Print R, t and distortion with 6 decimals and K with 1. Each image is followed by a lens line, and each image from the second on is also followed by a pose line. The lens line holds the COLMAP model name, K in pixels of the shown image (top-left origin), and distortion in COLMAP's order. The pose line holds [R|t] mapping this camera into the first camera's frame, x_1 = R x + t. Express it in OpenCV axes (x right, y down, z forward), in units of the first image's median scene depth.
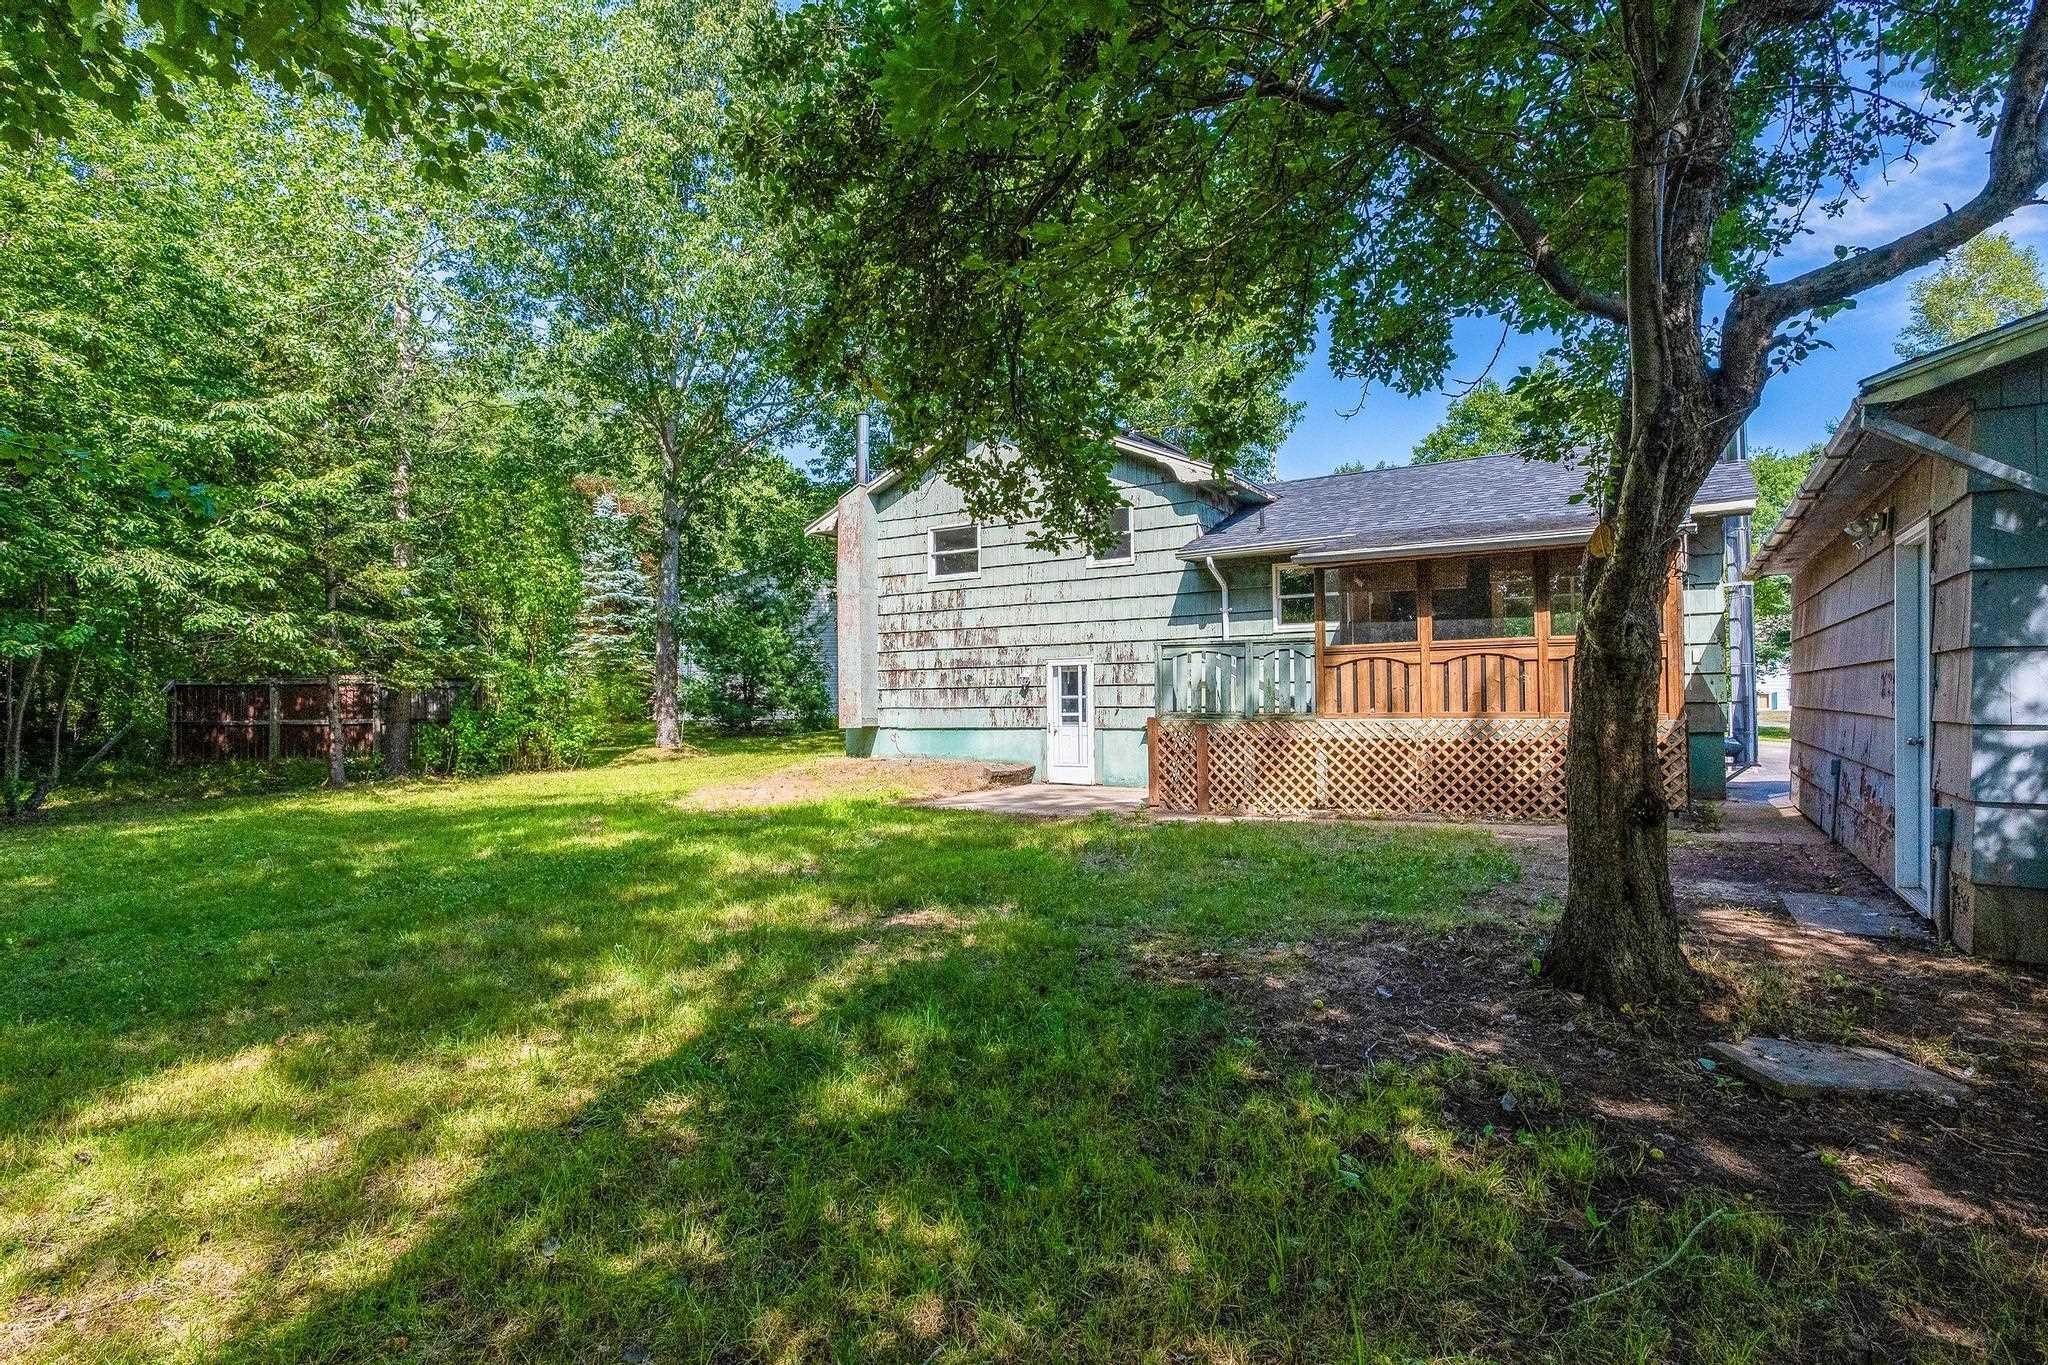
lens RADIAL K [[1021.0, 0, 1026.4], [0, 1021.0, 694.7], [0, 0, 1]] dist [0.000624, 0.002029]
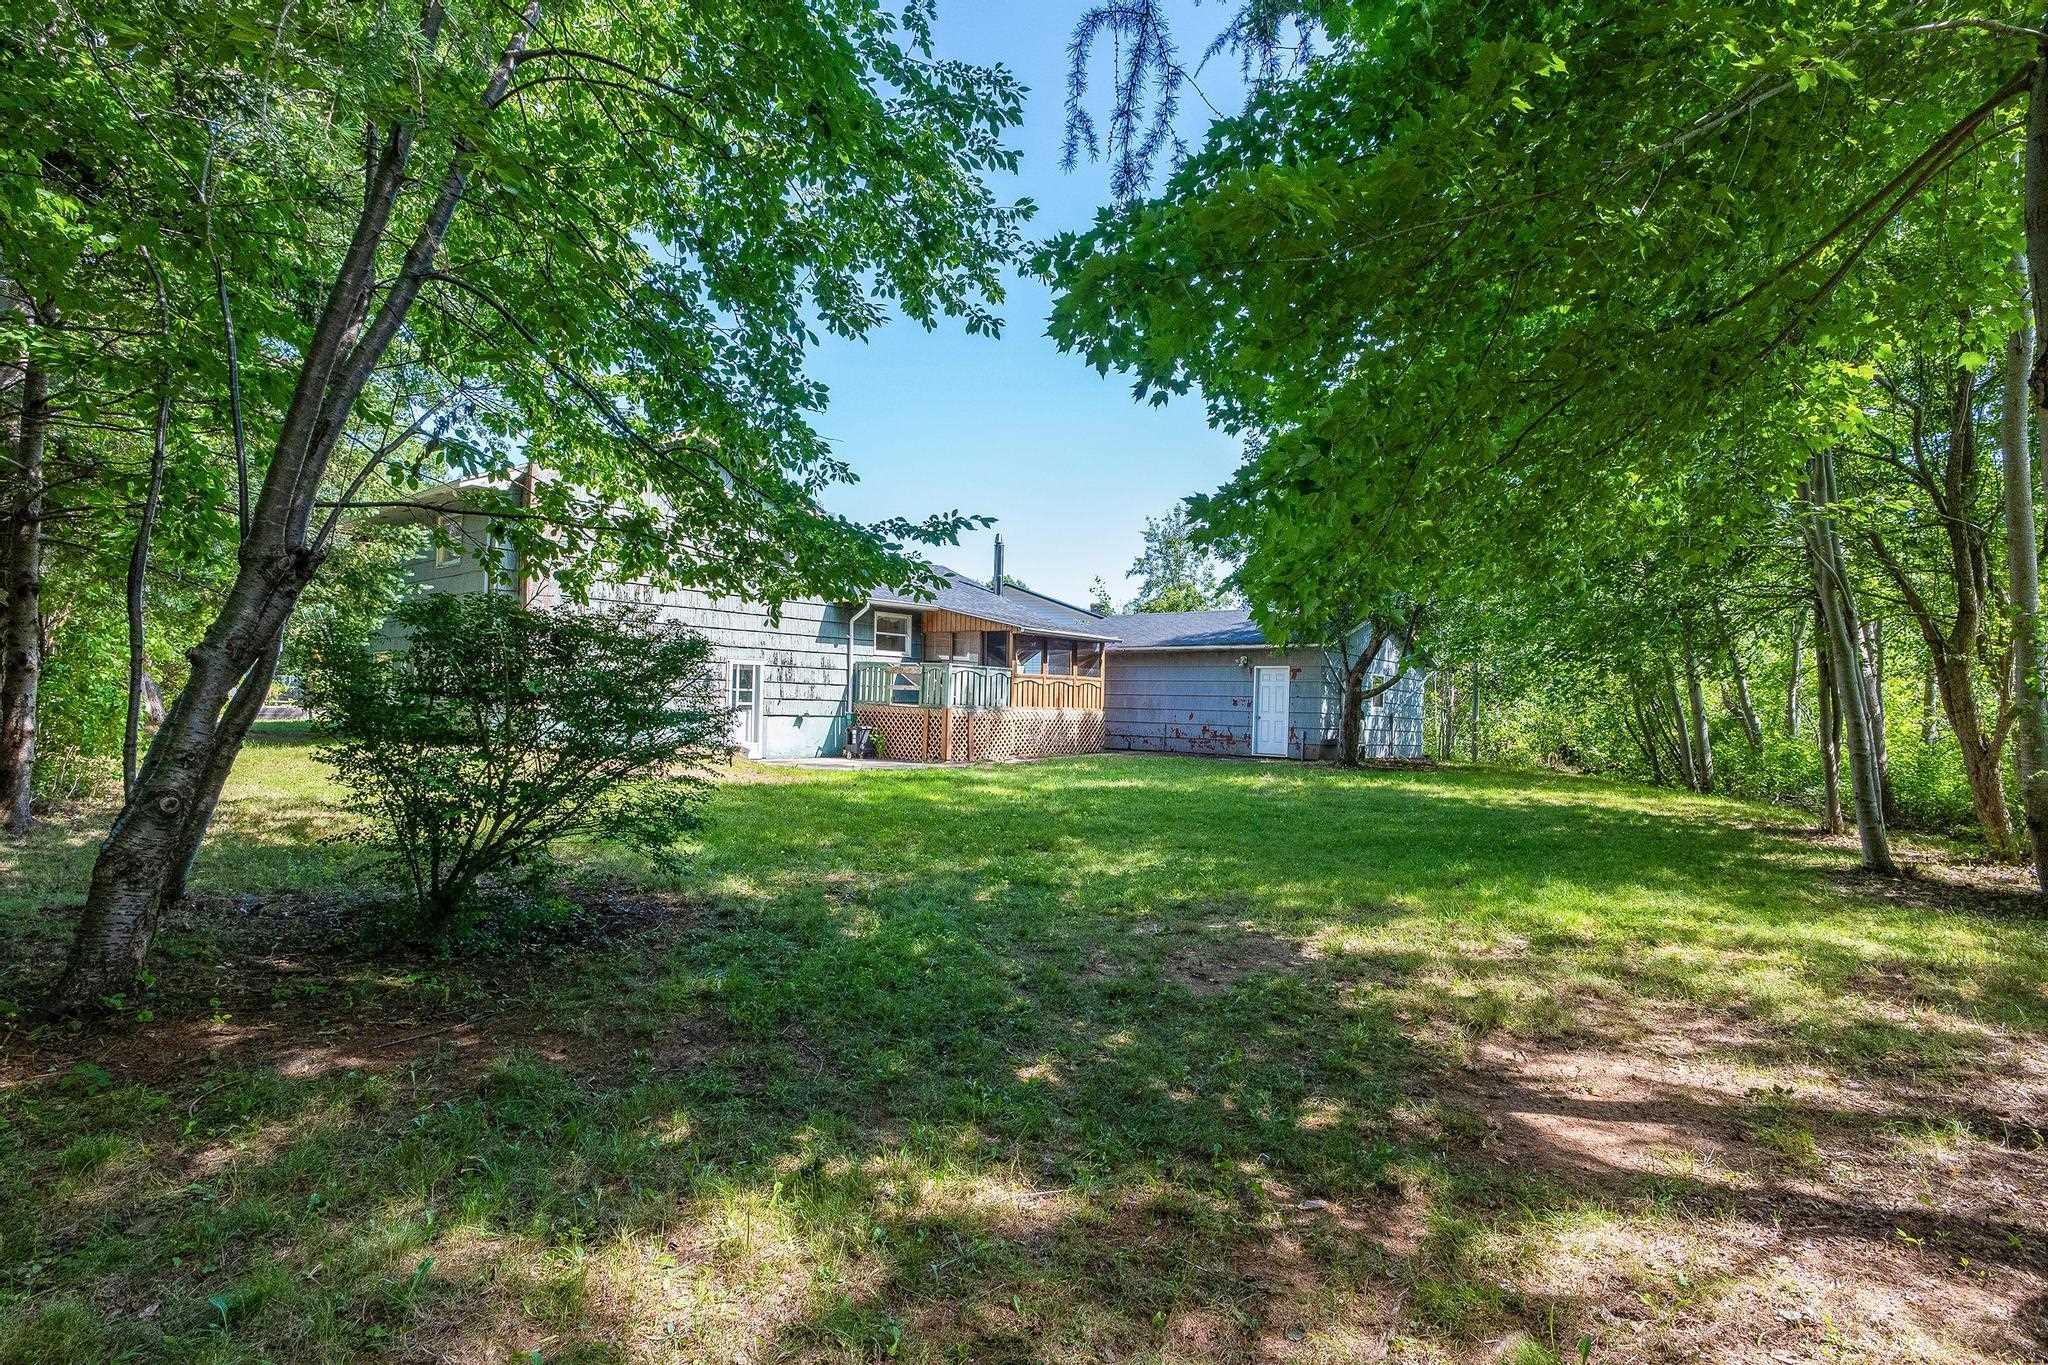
lens RADIAL K [[1021.0, 0, 1022.4], [0, 1021.0, 692.8], [0, 0, 1]] dist [0.000624, 0.002029]
pose [[0.142449, 0.026797, 0.989439, -1.132825], [-0.027986, 0.999343, -0.023036, 0.024980], [-0.989406, -0.024409, 0.143106, 0.475719]]
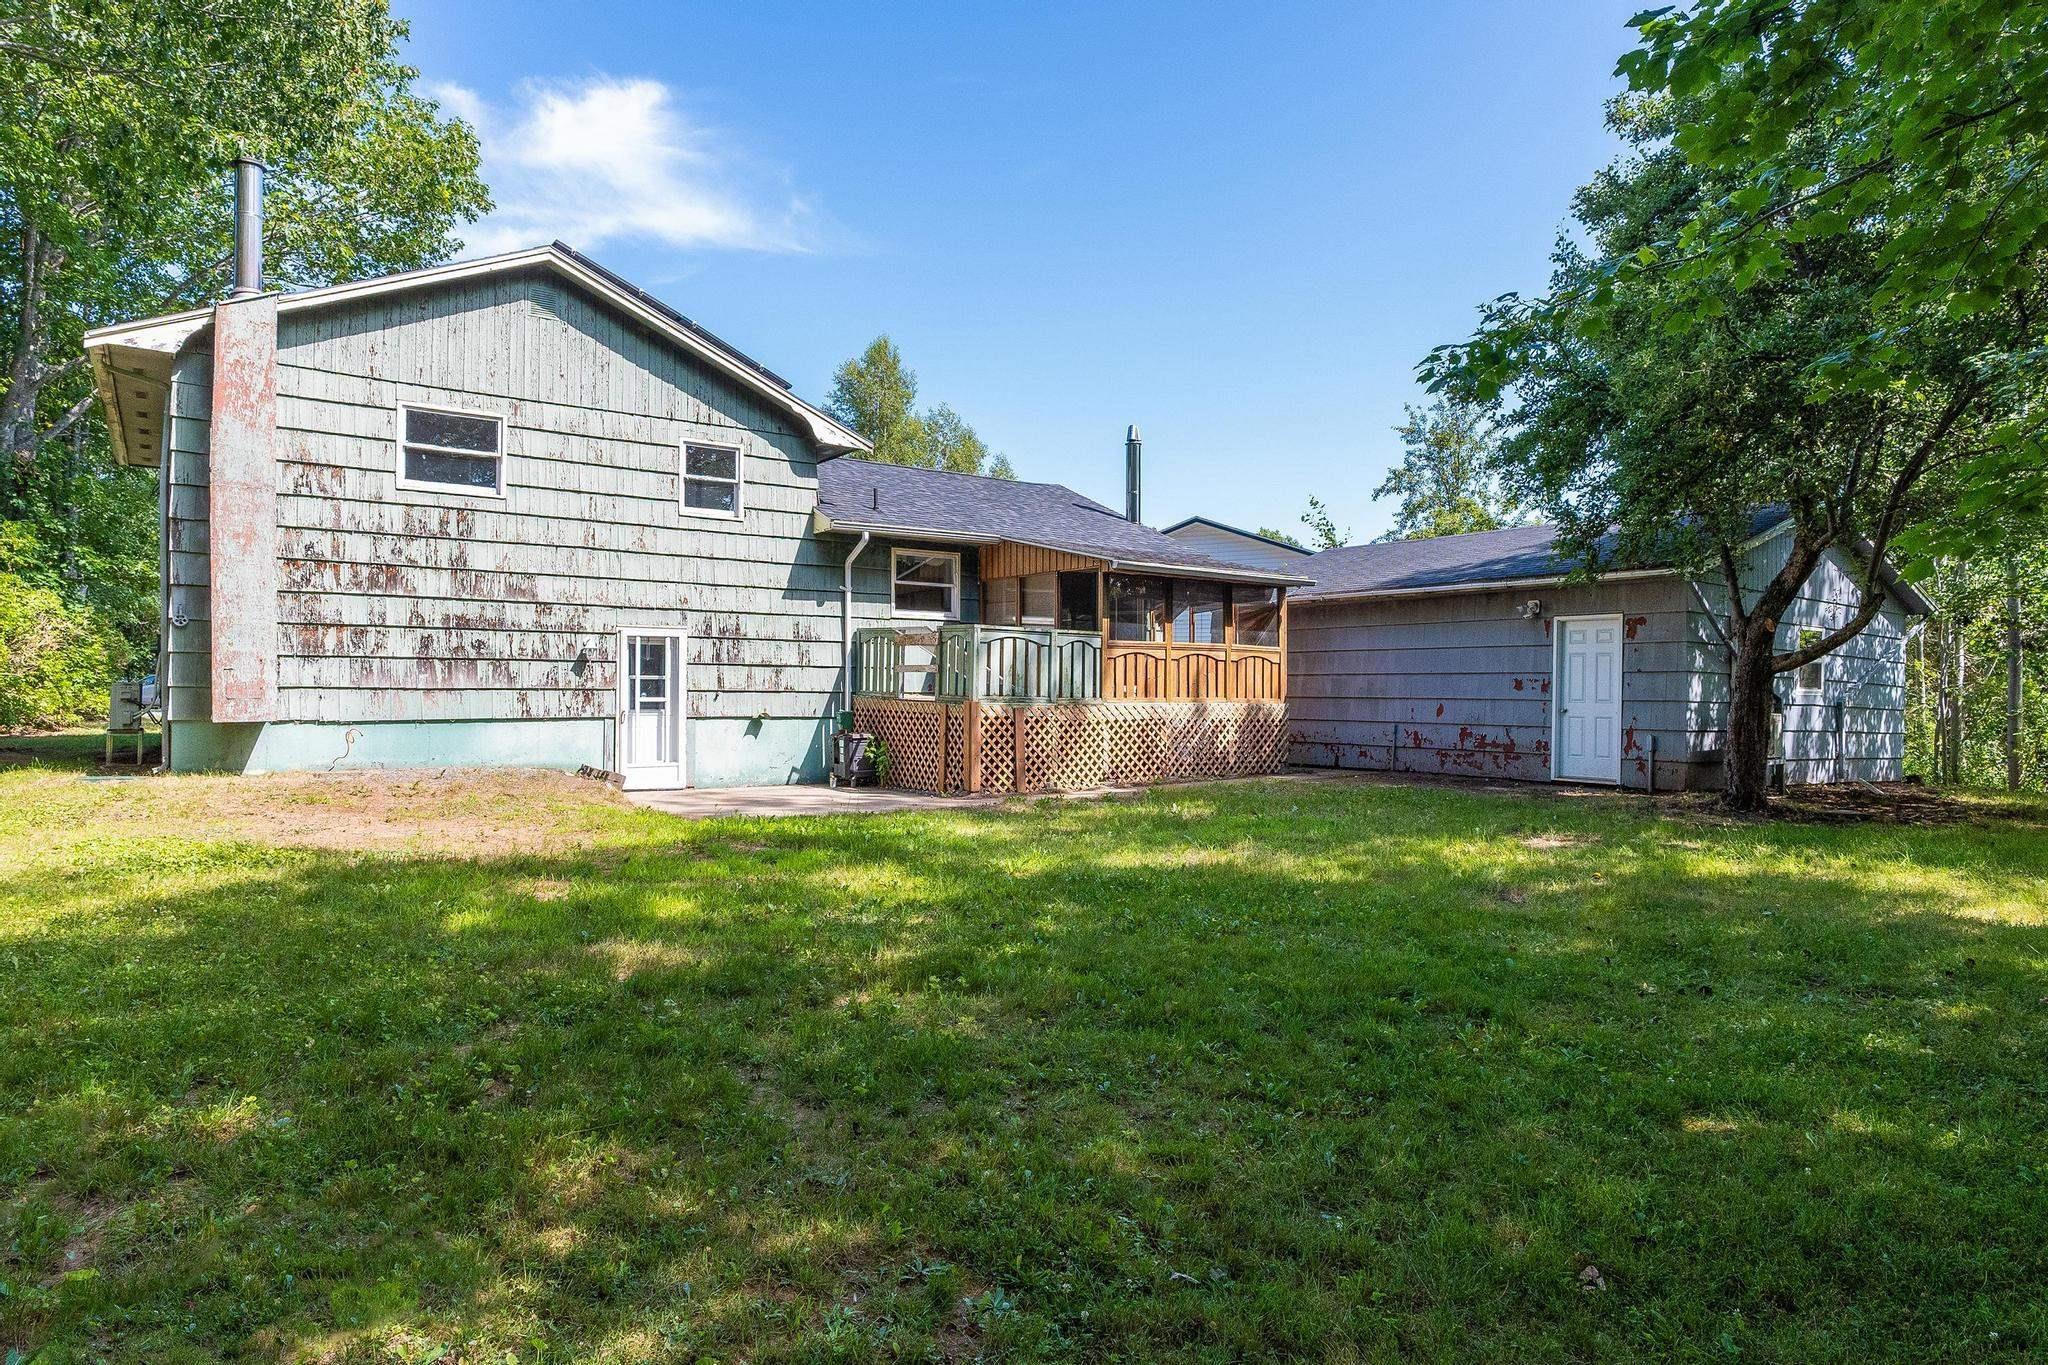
lens RADIAL K [[1208.0, 0, 1026.3], [0, 1208.0, 683.8], [0, 0, 1]] dist [0.009039, 0.002251]
pose [[0.370898, 0.021489, 0.928425, -0.690190], [-0.014611, 0.999744, -0.017302, 0.018776], [-0.928559, -0.007148, 0.371117, 0.391855]]
